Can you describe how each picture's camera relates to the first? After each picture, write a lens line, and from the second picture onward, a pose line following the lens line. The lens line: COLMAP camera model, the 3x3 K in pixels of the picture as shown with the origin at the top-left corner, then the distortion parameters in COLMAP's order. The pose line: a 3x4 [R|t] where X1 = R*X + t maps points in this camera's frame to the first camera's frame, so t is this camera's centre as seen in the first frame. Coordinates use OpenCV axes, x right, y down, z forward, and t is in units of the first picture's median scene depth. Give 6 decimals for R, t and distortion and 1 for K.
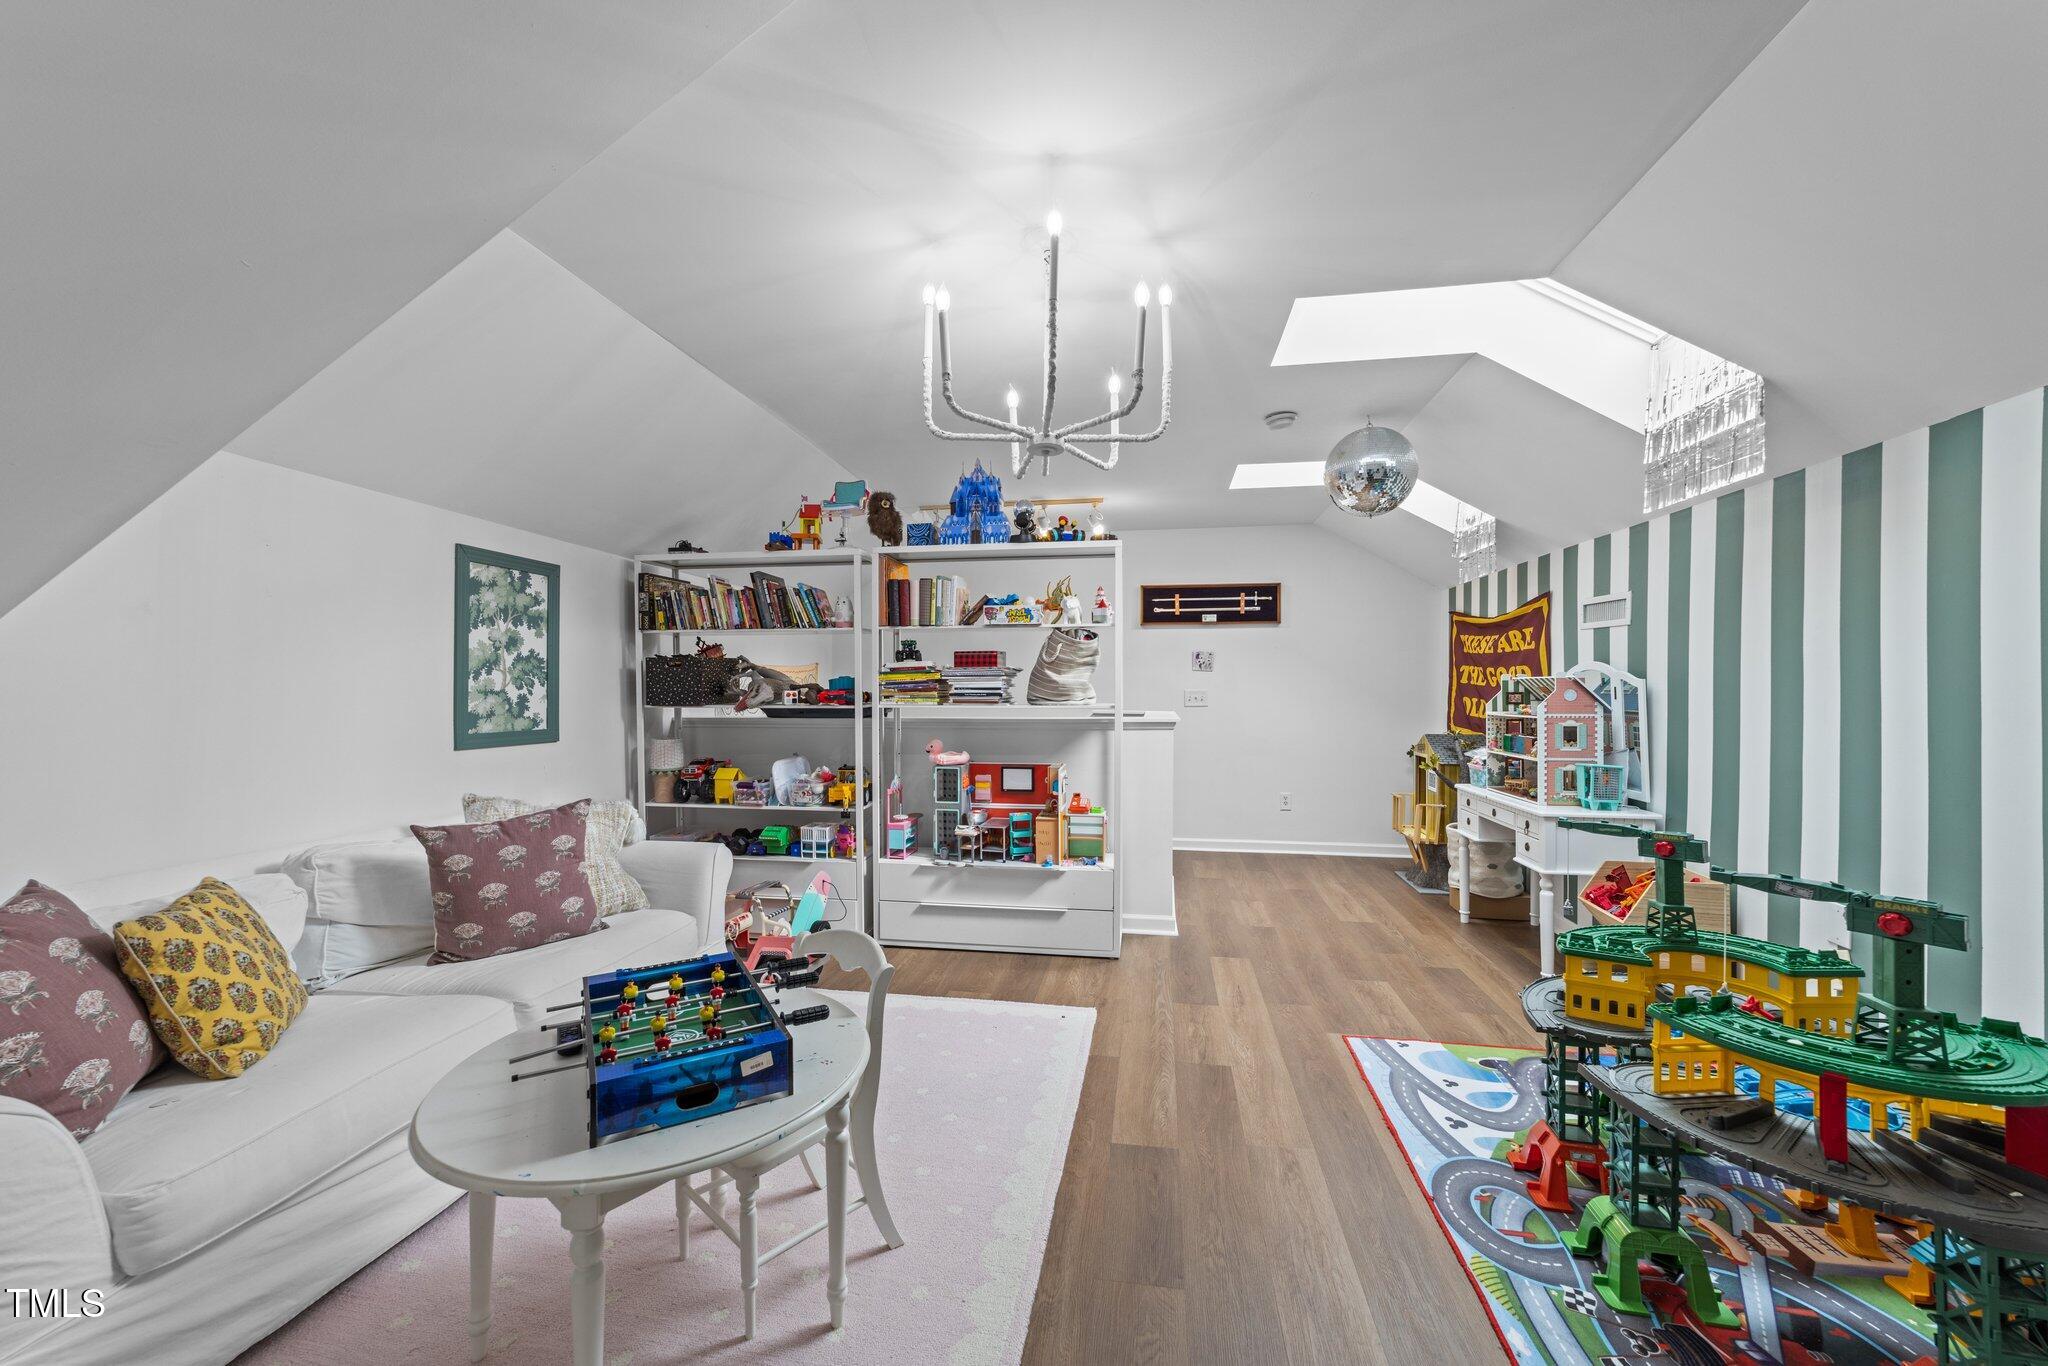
lens RADIAL K [[781.8, 0, 1021.1], [0, 781.8, 699.4], [0, 0, 1]] dist [-0.009957, 0.003114]
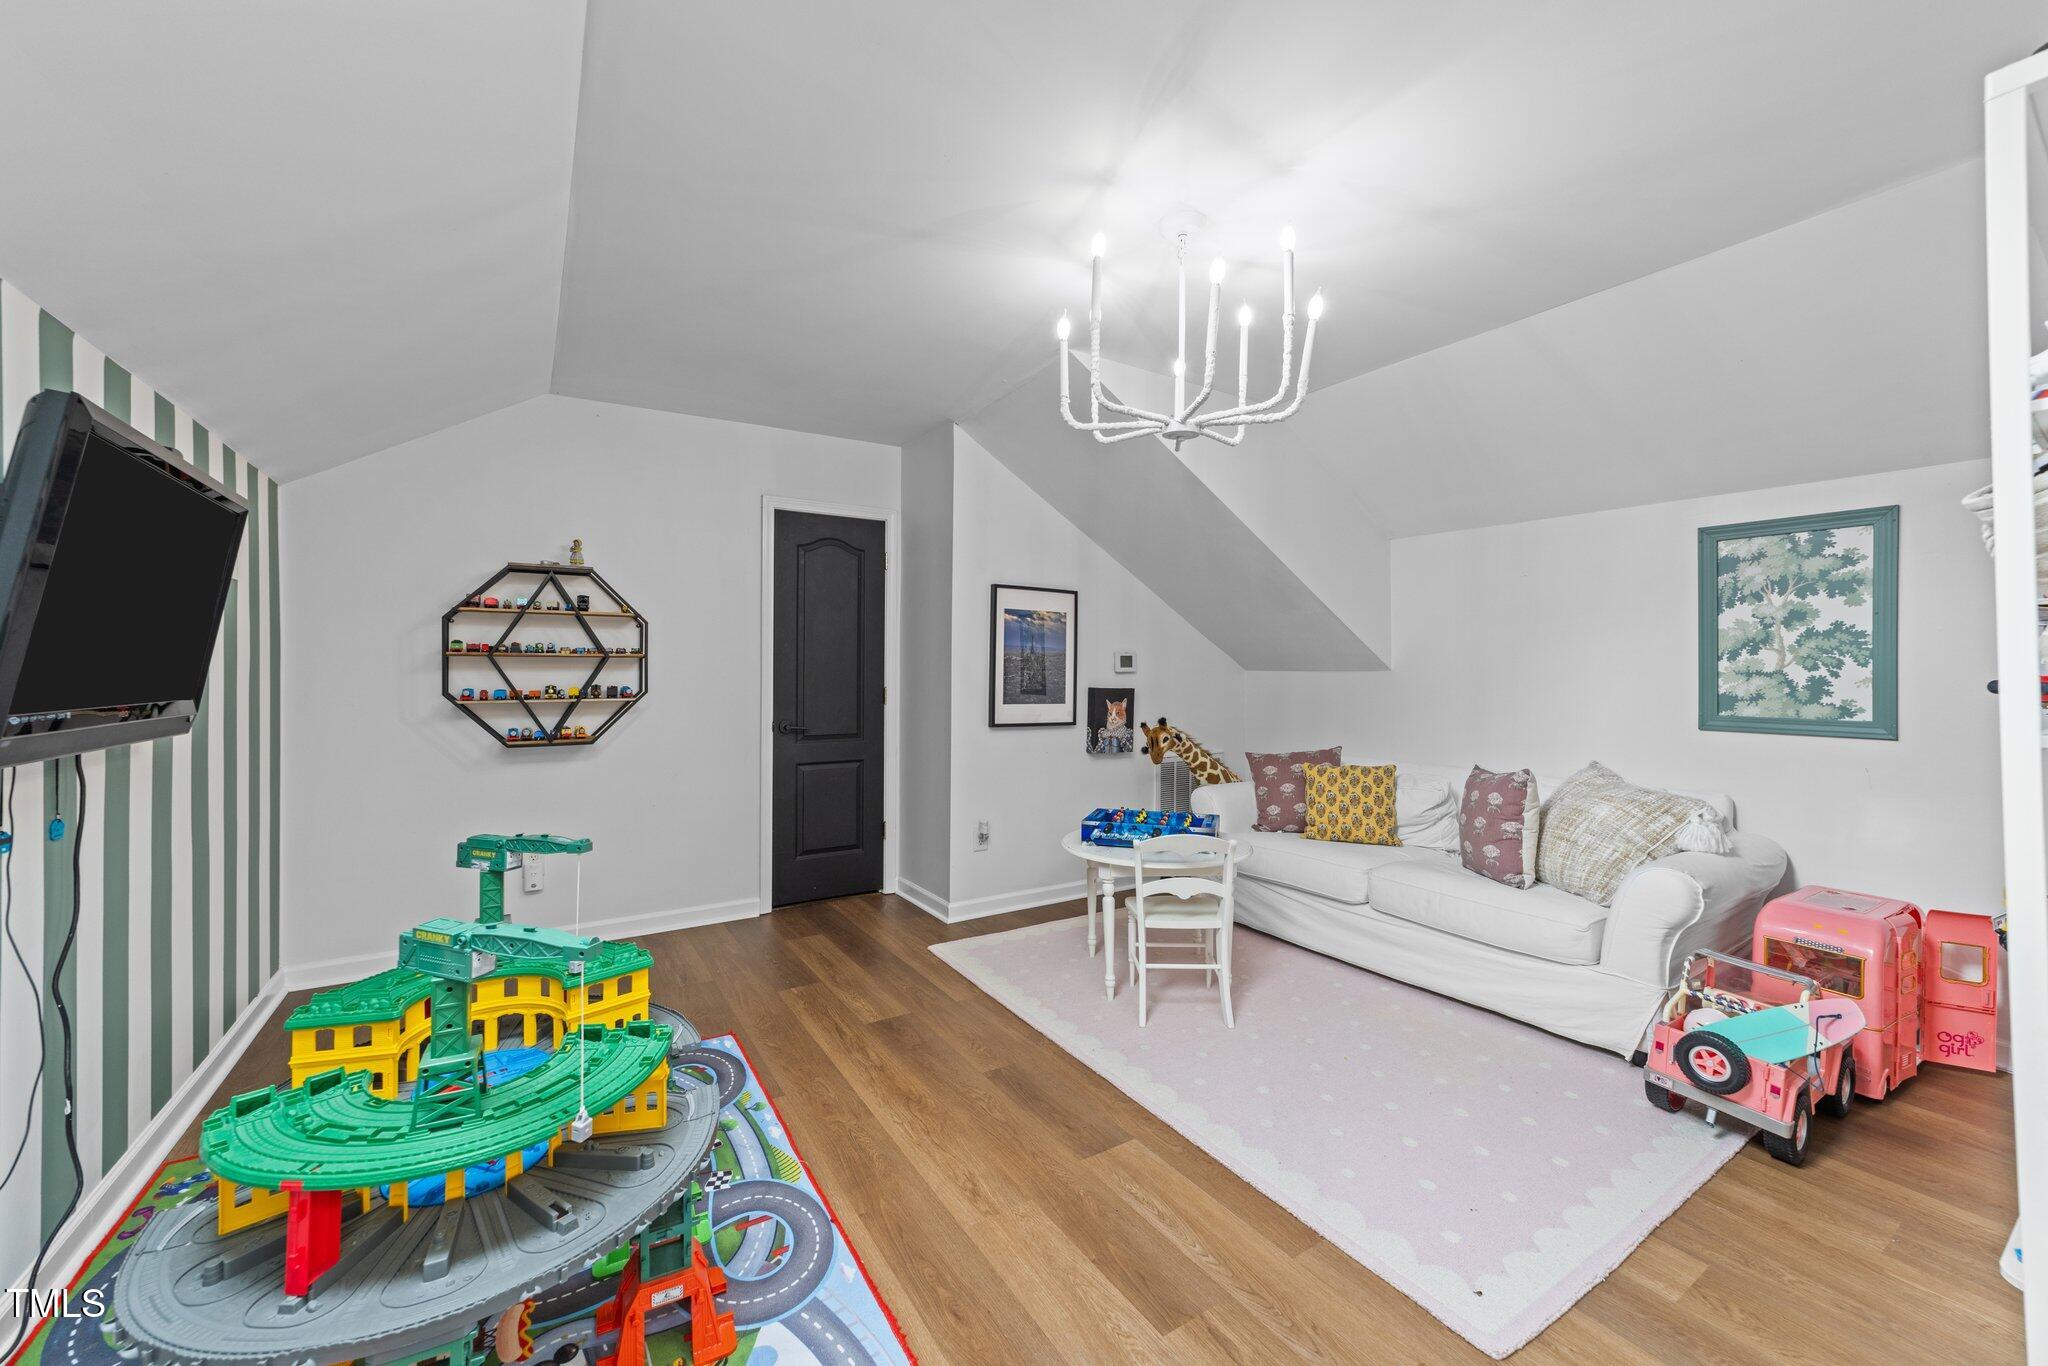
lens RADIAL K [[781.8, 0, 1015.9], [0, 781.8, 678.1], [0, 0, 1]] dist [-0.009957, 0.003114]
pose [[-0.747094, 0.005406, -0.664696, 0.591464], [-0.010075, 0.999760, 0.019455, -0.012860], [0.664642, 0.021231, -0.746860, 1.102342]]
